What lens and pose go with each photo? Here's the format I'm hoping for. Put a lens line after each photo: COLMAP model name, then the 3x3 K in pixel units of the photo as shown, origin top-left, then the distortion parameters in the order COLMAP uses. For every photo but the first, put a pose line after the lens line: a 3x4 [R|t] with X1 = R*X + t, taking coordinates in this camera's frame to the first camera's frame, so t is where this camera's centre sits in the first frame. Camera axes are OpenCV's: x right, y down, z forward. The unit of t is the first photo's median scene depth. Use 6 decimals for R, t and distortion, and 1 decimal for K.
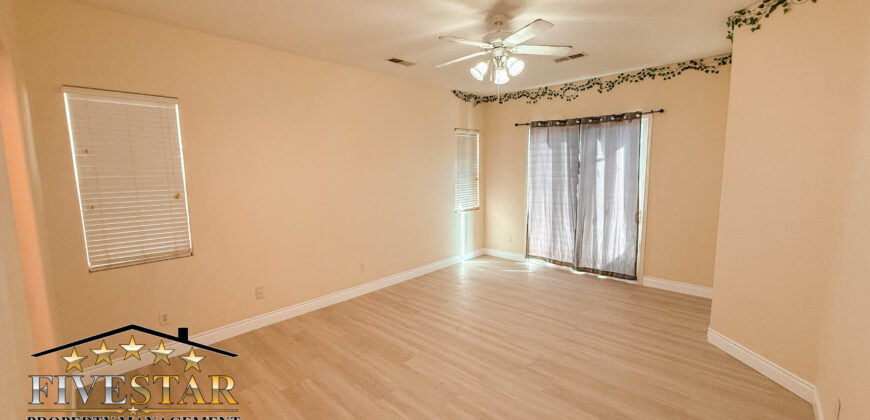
lens RADIAL K [[347.5, 0, 433.1], [0, 347.5, 210.3], [0, 0, 1]] dist [0.000028, 0.000208]
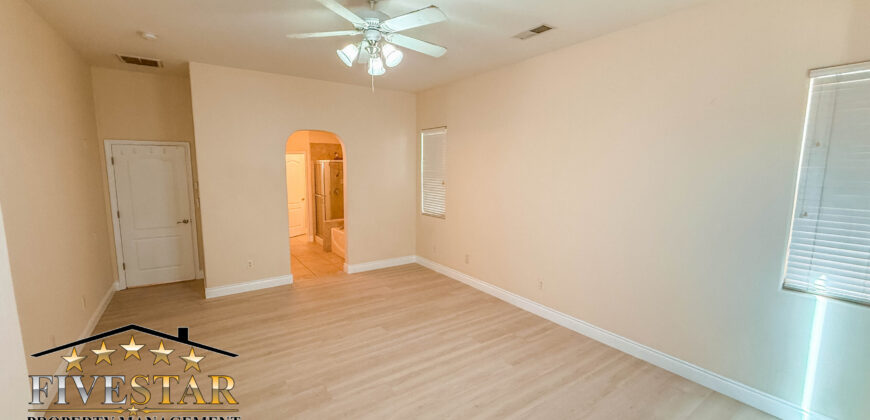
lens RADIAL K [[347.5, 0, 433.1], [0, 347.5, 210.3], [0, 0, 1]] dist [0.000028, 0.000208]
pose [[-0.199048, 0.134169, -0.970762, 0.880019], [-0.122674, 0.979381, 0.160513, -0.161504], [0.972281, 0.151037, -0.178485, 1.150705]]
